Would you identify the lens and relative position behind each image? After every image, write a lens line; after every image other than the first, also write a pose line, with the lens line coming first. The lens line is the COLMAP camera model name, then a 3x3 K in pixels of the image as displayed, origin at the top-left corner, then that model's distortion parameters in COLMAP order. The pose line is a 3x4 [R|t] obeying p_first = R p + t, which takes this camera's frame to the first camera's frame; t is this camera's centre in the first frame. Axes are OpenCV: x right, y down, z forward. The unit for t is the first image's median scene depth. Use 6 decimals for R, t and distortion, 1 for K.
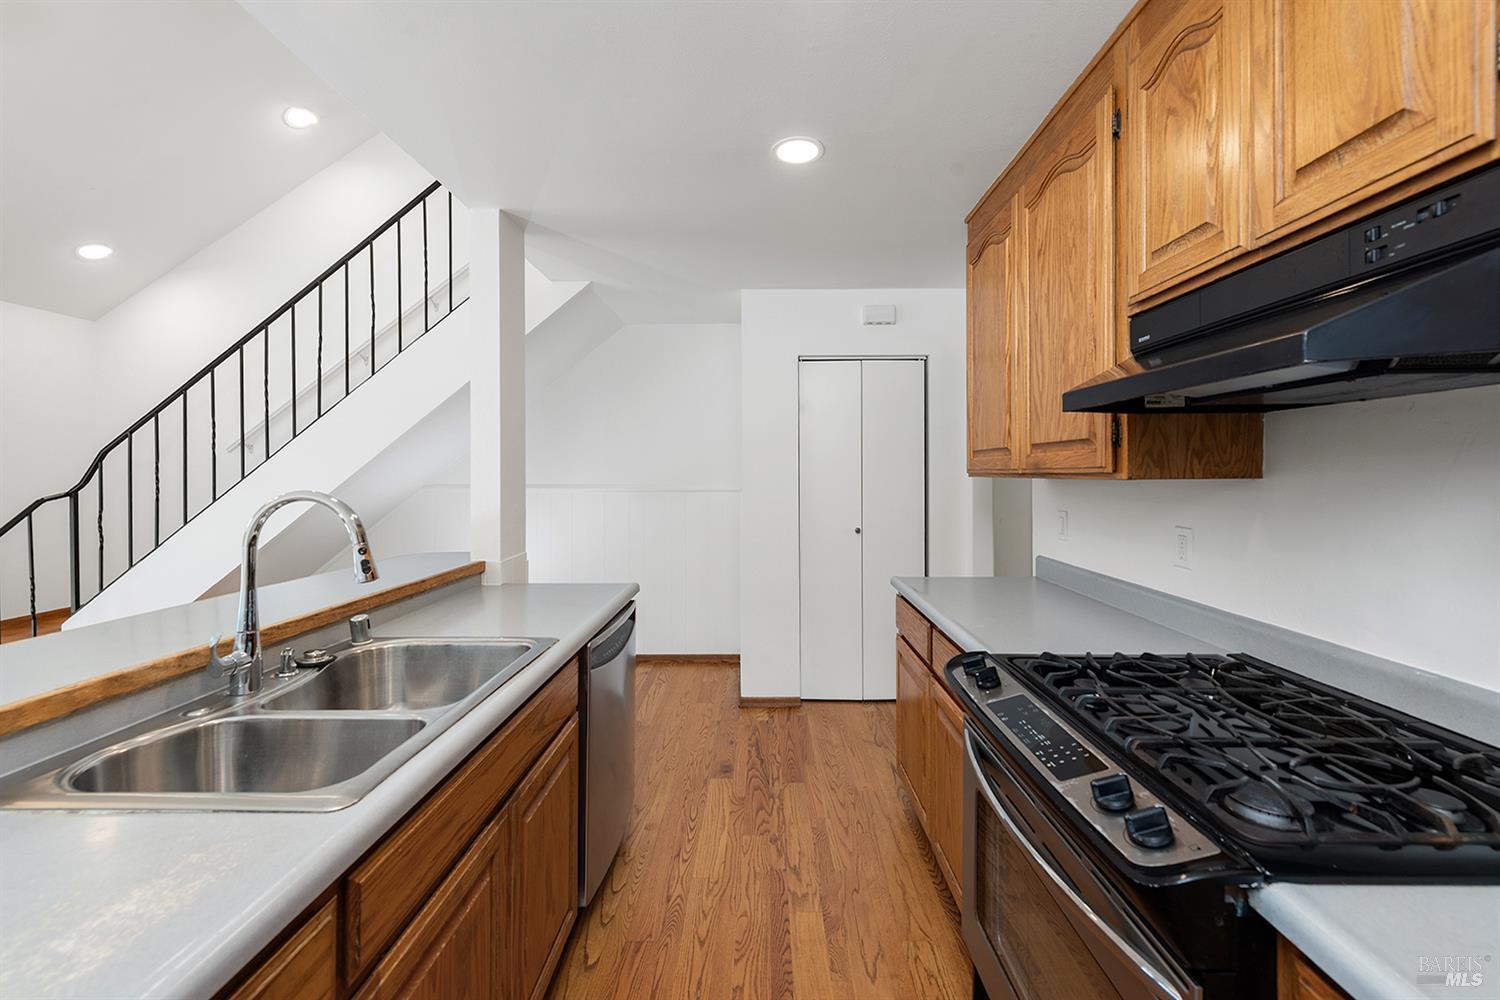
lens RADIAL K [[606.3, 0, 751.2], [0, 606.3, 476.9], [0, 0, 1]] dist [0.000225, -0.000629]
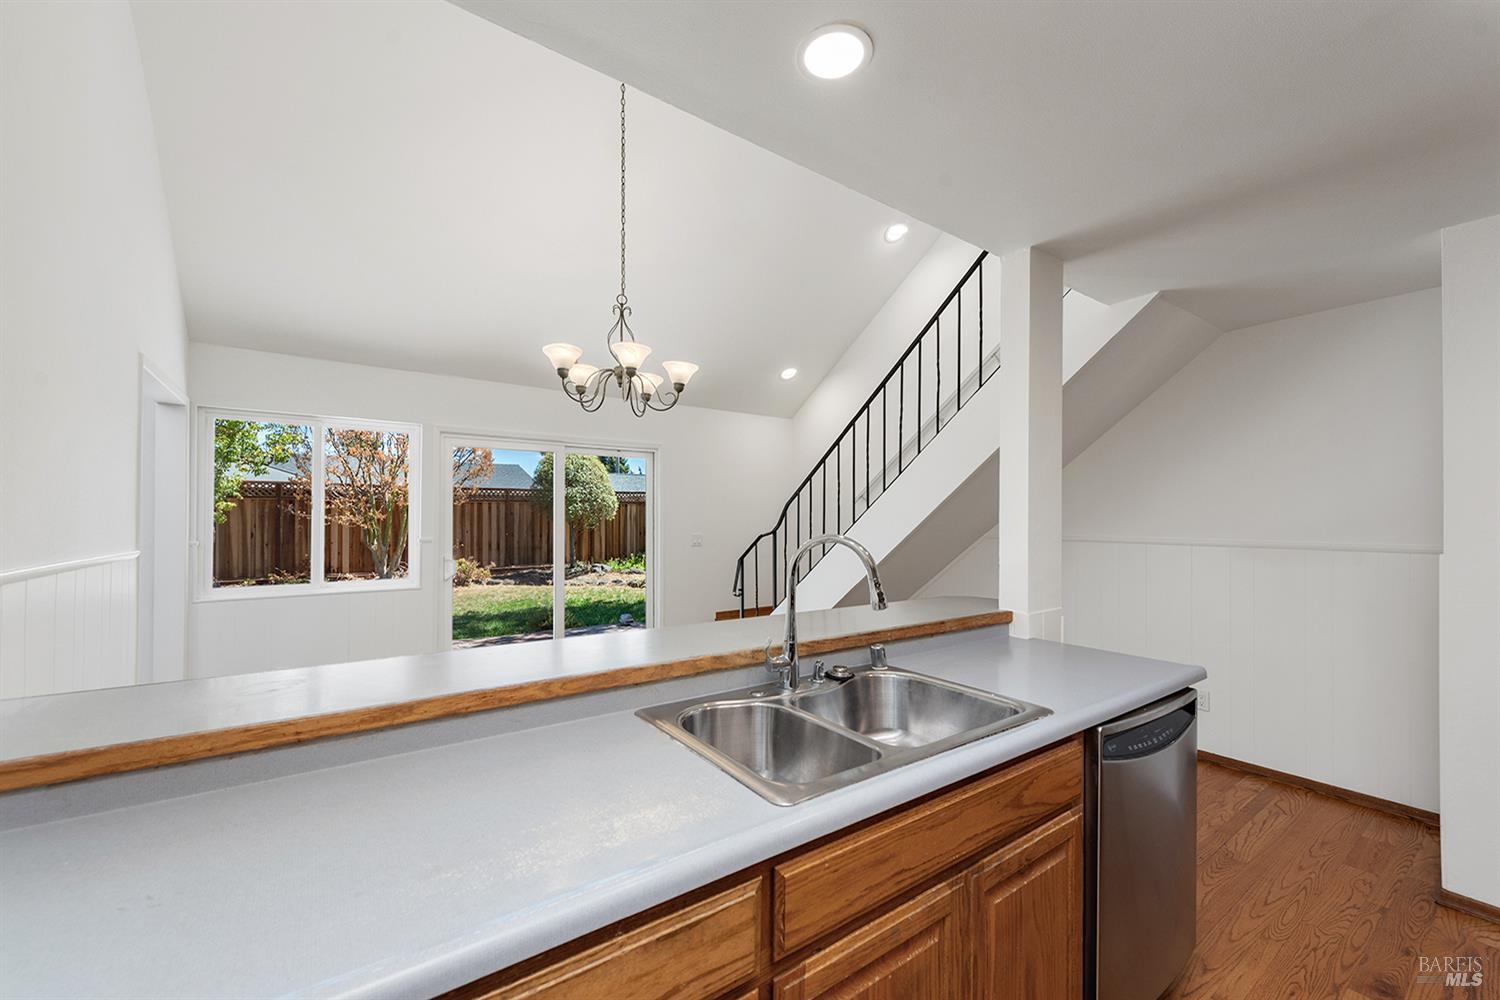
lens RADIAL K [[584.7, 0, 748.3], [0, 584.7, 517.9], [0, 0, 1]] dist [0.017994, -0.005133]
pose [[0.587486, 0.003479, -0.809227, 0.116240], [-0.011812, 0.999921, -0.004277, -0.004872], [0.809148, 0.012071, 0.587481, 0.144789]]
